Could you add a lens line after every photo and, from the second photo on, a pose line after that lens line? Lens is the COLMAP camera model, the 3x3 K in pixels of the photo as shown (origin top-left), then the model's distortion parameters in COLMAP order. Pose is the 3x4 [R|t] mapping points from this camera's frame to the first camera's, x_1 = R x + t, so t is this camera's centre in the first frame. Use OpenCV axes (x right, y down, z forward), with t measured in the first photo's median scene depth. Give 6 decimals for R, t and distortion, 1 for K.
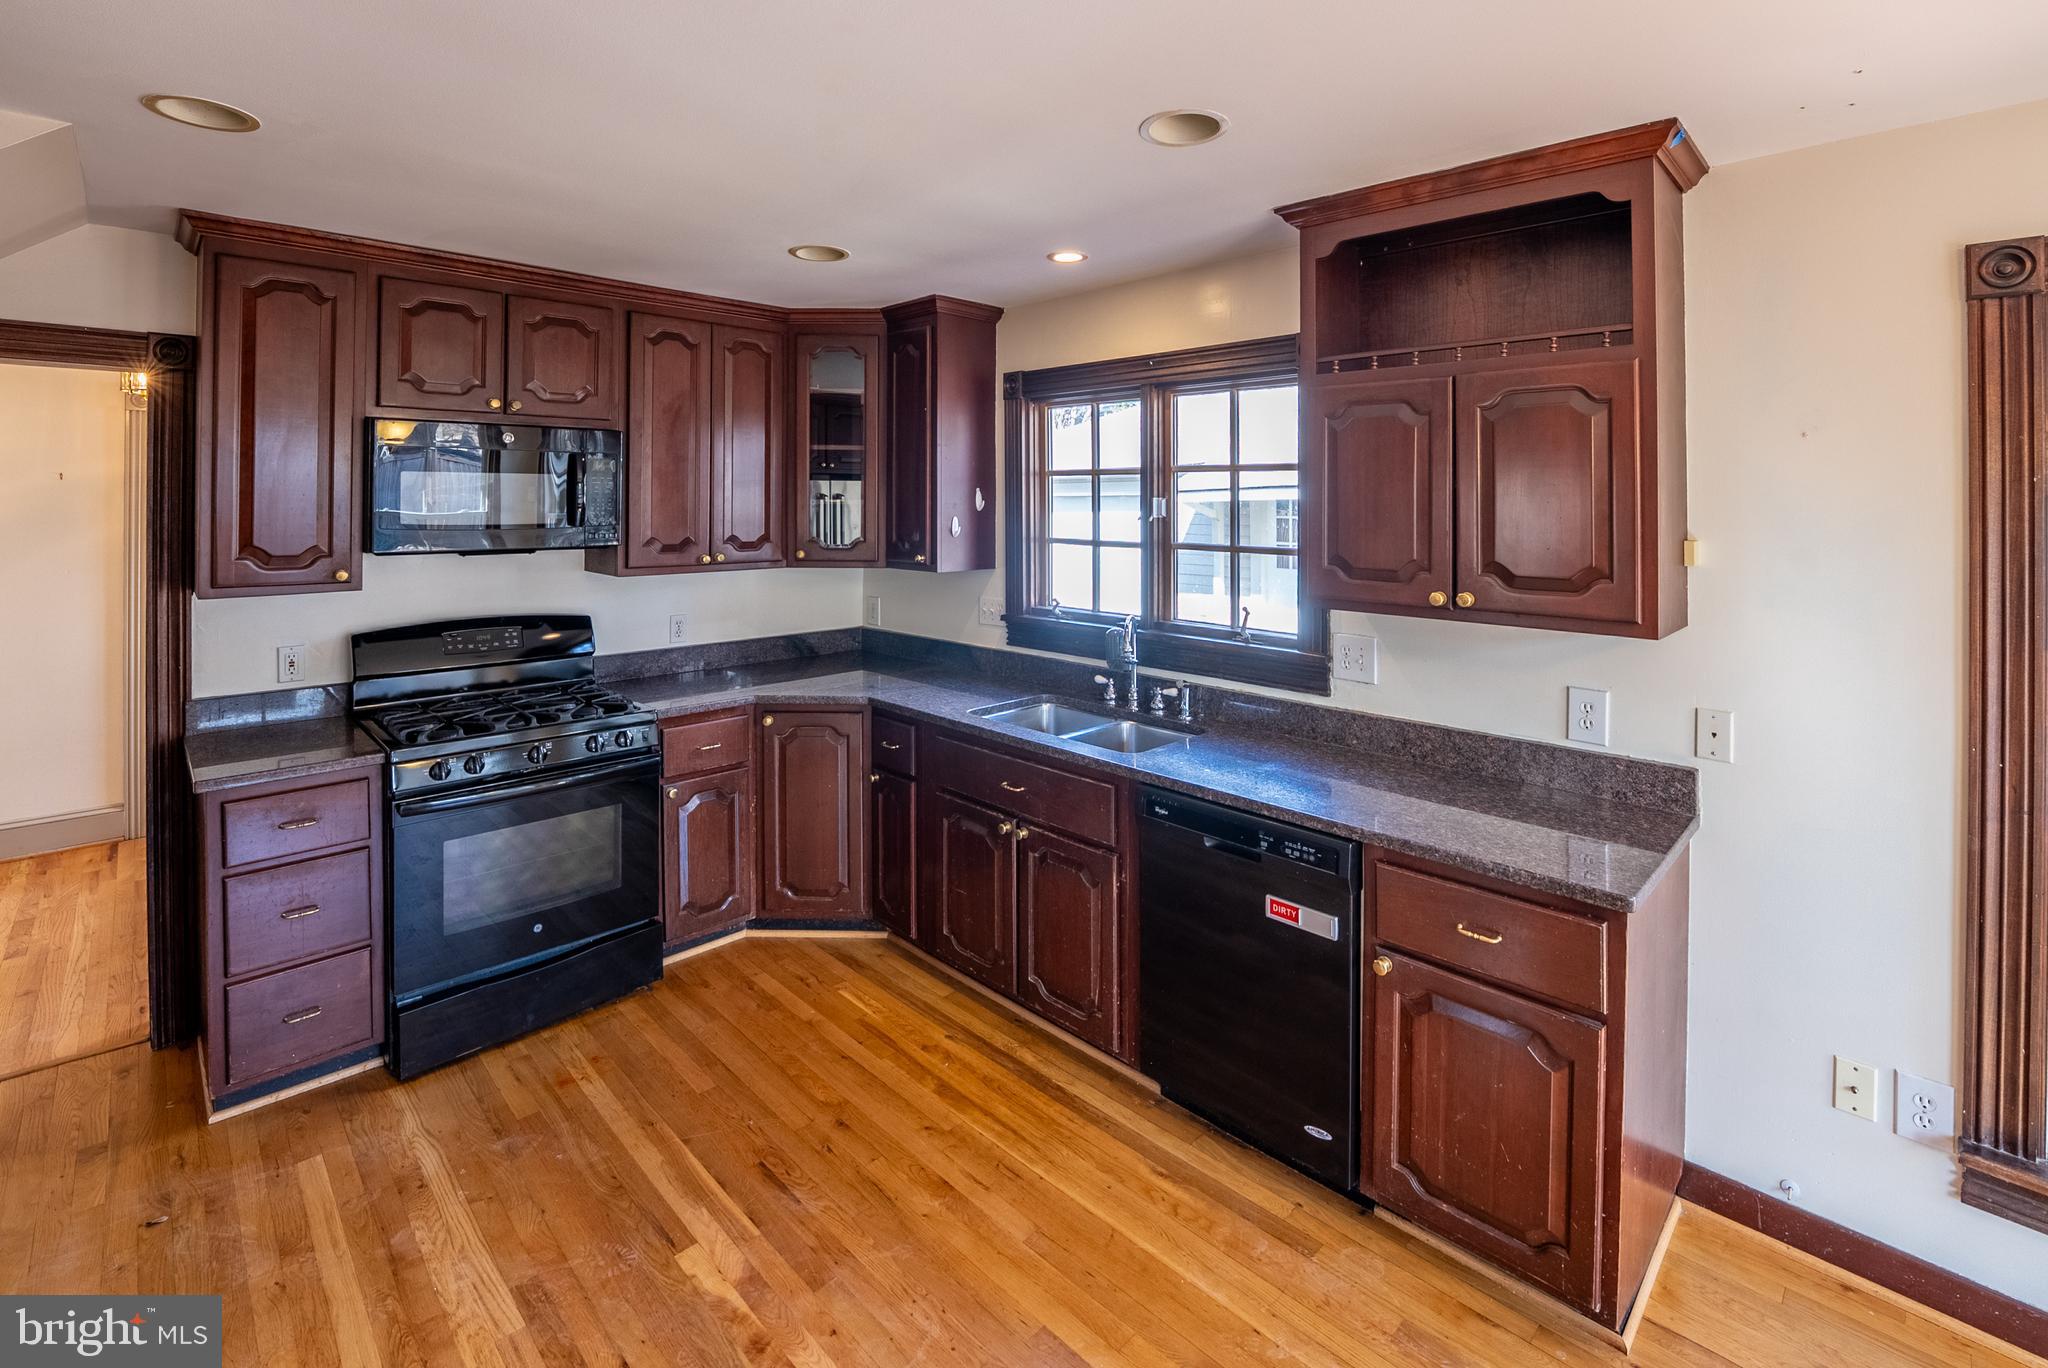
lens RADIAL K [[943.5, 0, 1065.2], [0, 943.5, 692.6], [0, 0, 1]] dist [-0.003965, -0.000499]
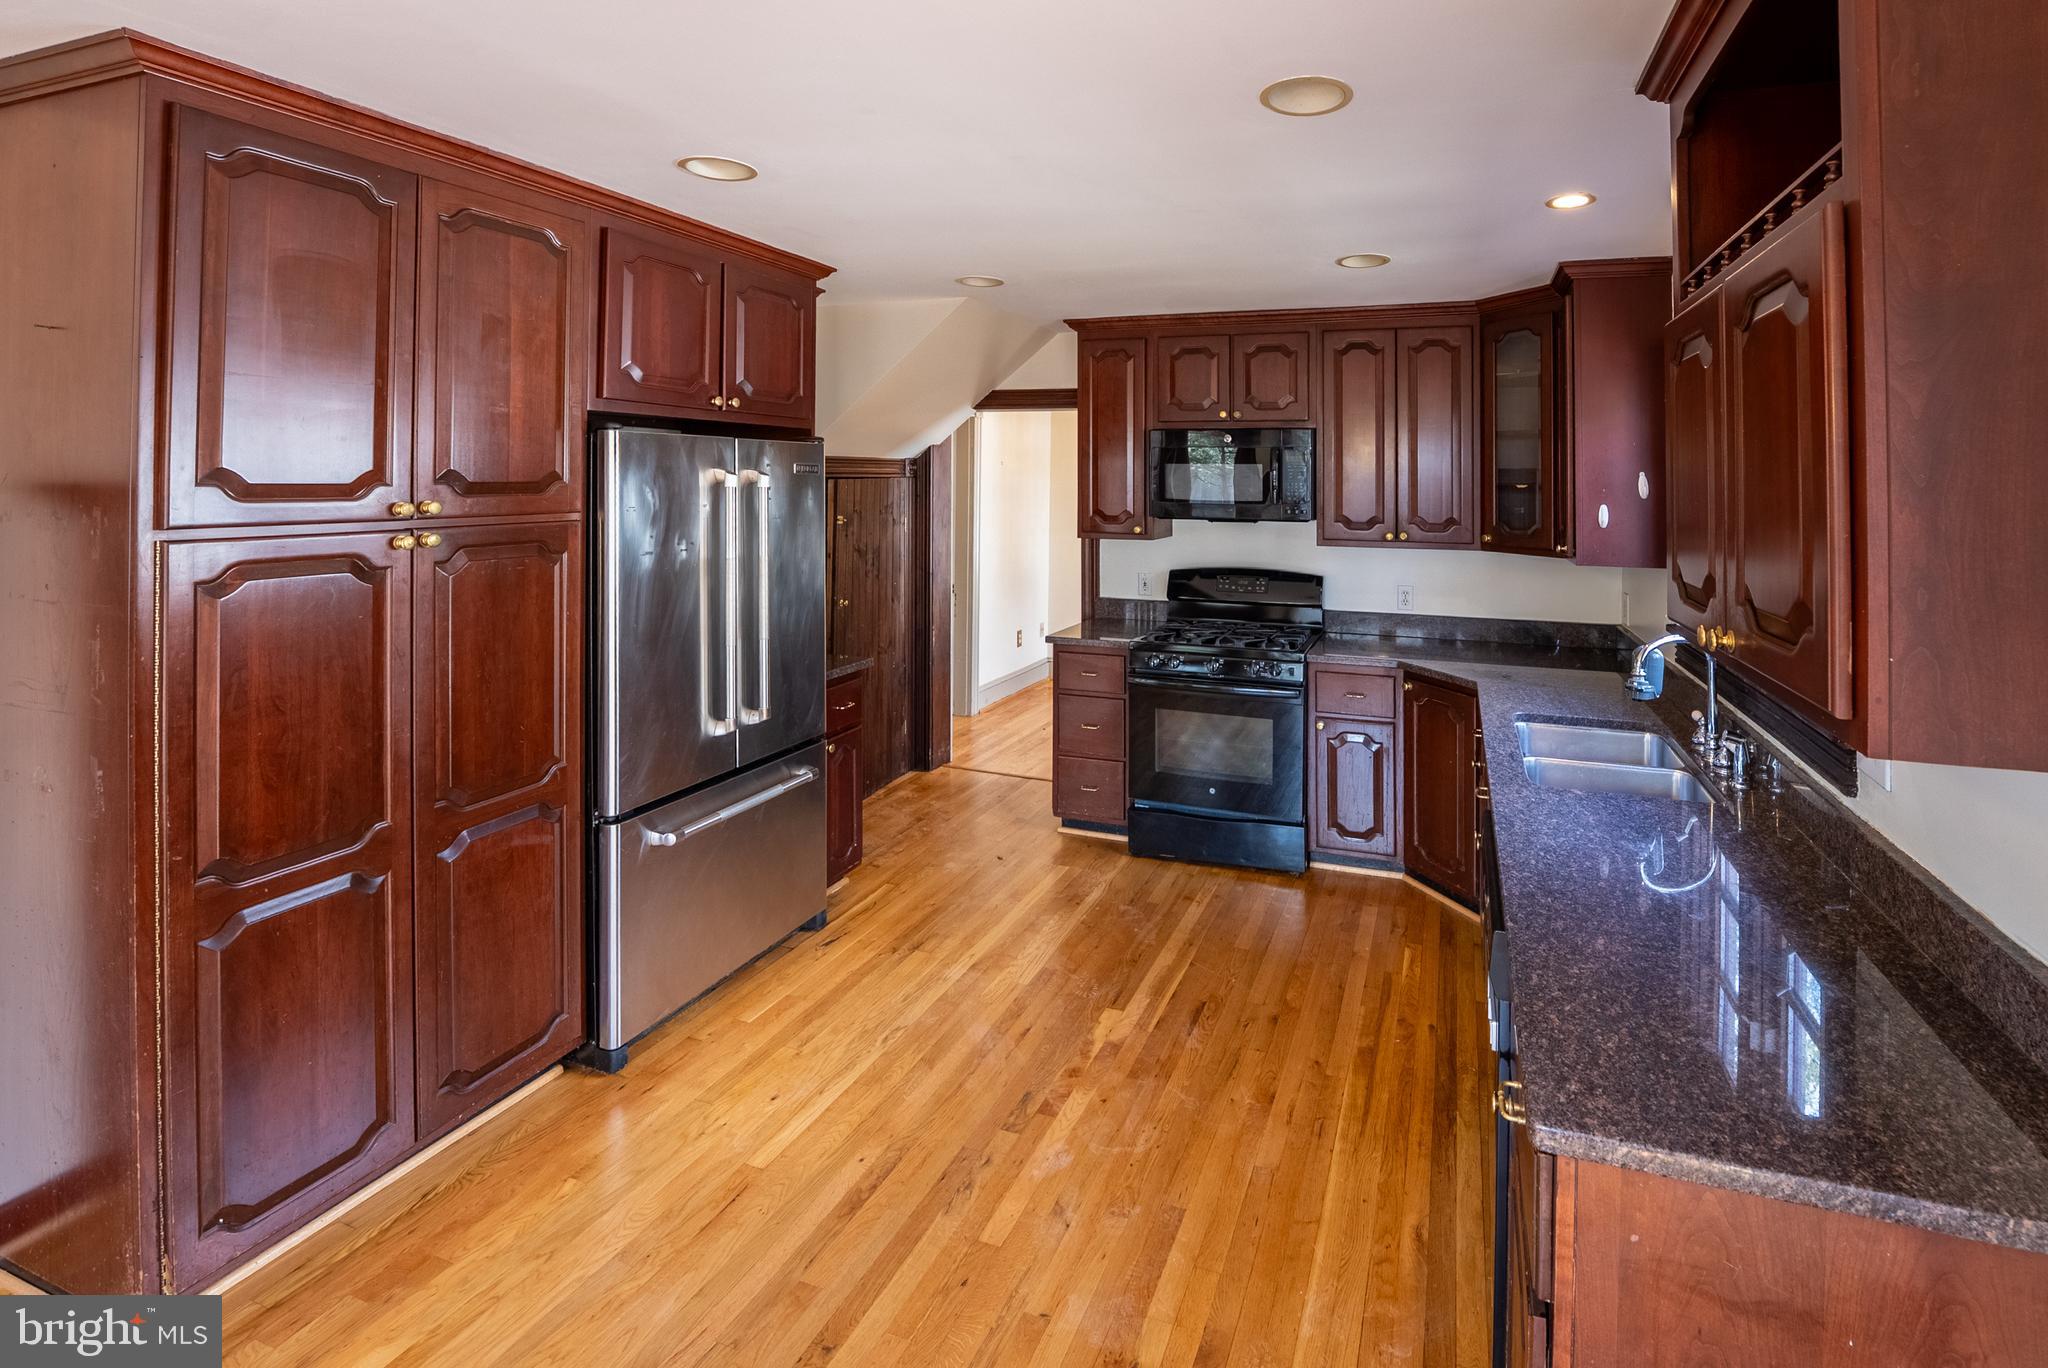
lens RADIAL K [[826.8, 0, 1024.0], [0, 826.8, 684.0], [0, 0, 1]] dist [0.000297, 0.000171]
pose [[0.420996, 0.213977, -0.881463, 0.495456], [-0.189151, 0.971123, 0.145402, -0.040924], [0.887121, 0.105517, 0.449313, 0.240405]]
